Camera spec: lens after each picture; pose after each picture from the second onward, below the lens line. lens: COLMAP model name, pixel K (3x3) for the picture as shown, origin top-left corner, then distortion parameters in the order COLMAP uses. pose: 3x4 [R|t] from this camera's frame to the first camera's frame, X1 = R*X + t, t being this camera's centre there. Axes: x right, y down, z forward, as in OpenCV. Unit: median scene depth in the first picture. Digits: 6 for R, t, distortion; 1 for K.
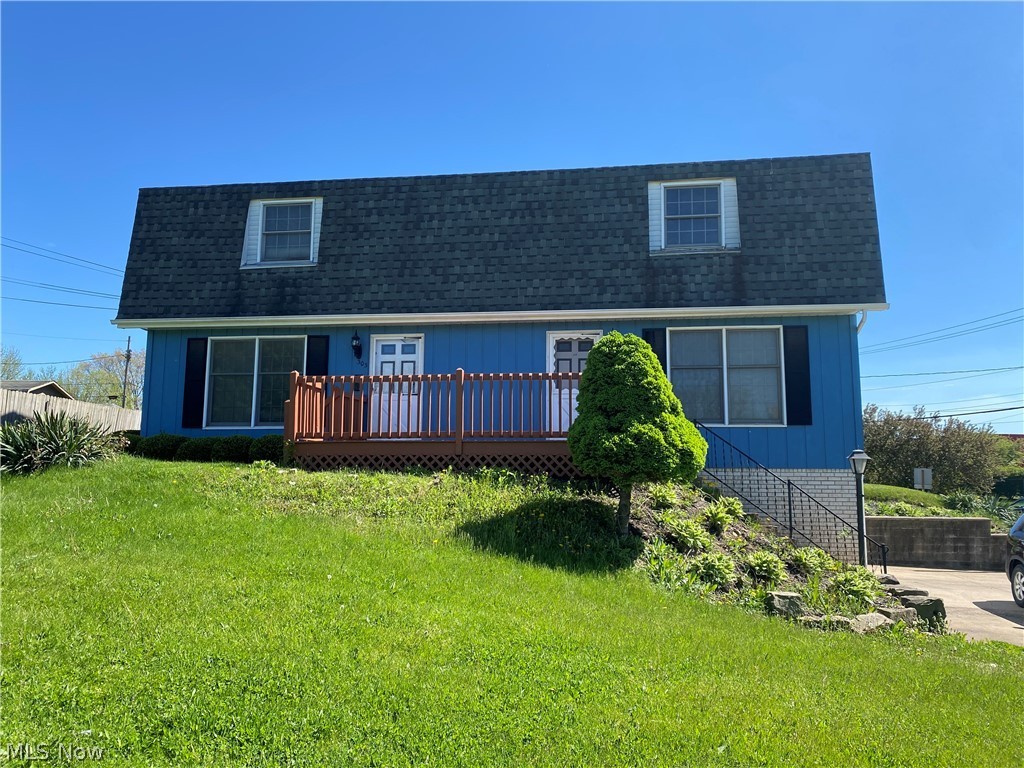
lens RADIAL K [[785.2, 0, 521.4], [0, 785.2, 380.0], [0, 0, 1]] dist [0.048526, -0.054692]
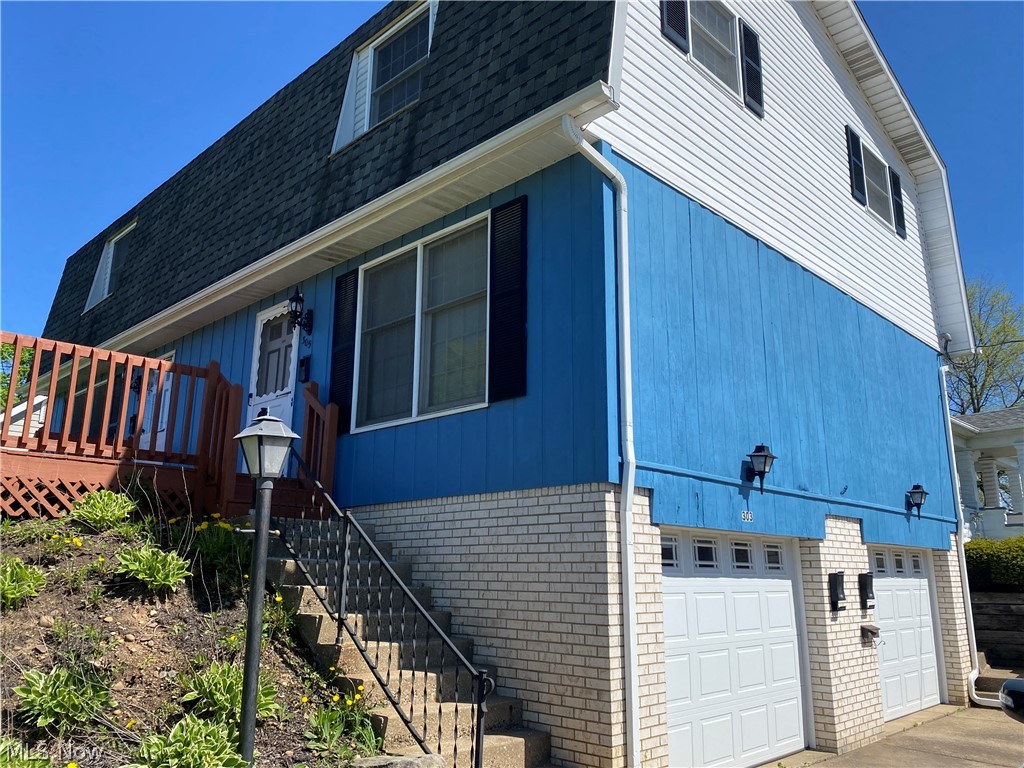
lens RADIAL K [[785.2, 0, 513.5], [0, 785.2, 382.5], [0, 0, 1]] dist [0.048526, -0.054692]
pose [[0.805207, -0.142102, -0.575716, 0.597510], [0.076161, 0.987604, -0.137248, 0.106917], [0.588082, 0.066666, 0.806049, 0.594532]]
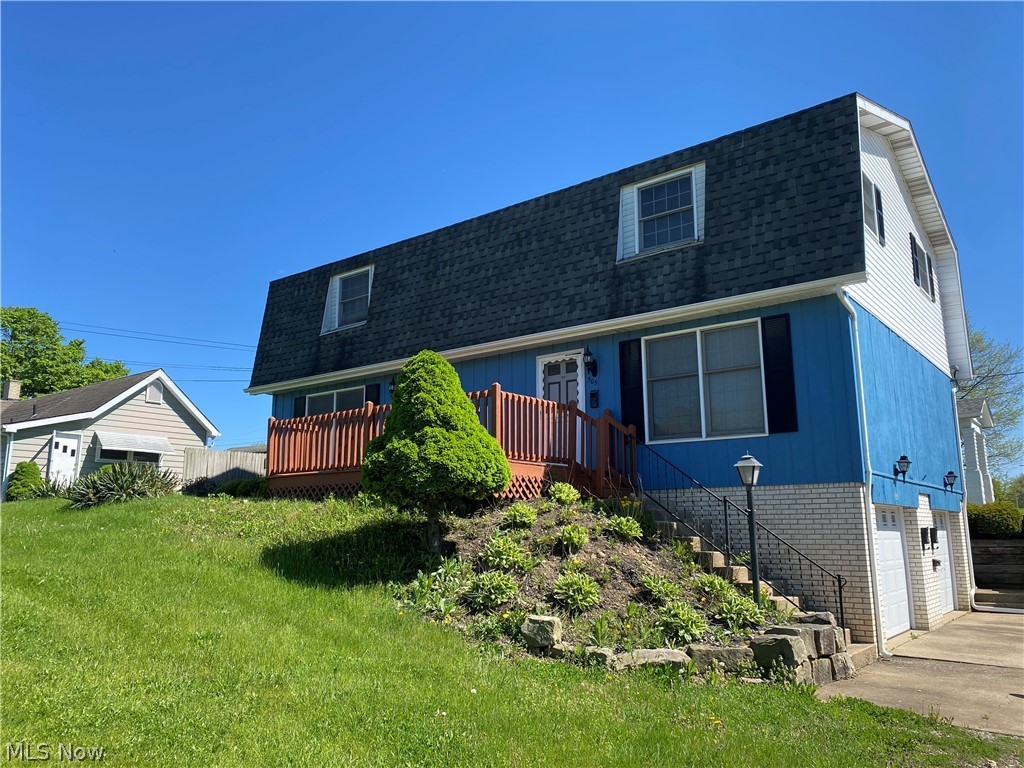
lens RADIAL K [[785.2, 0, 512.6], [0, 785.2, 379.9], [0, 0, 1]] dist [0.048526, -0.054692]
pose [[0.866630, -0.105211, -0.487733, 0.493178], [0.075179, 0.993890, -0.080813, 0.045558], [0.493256, 0.033368, 0.869244, 0.124903]]
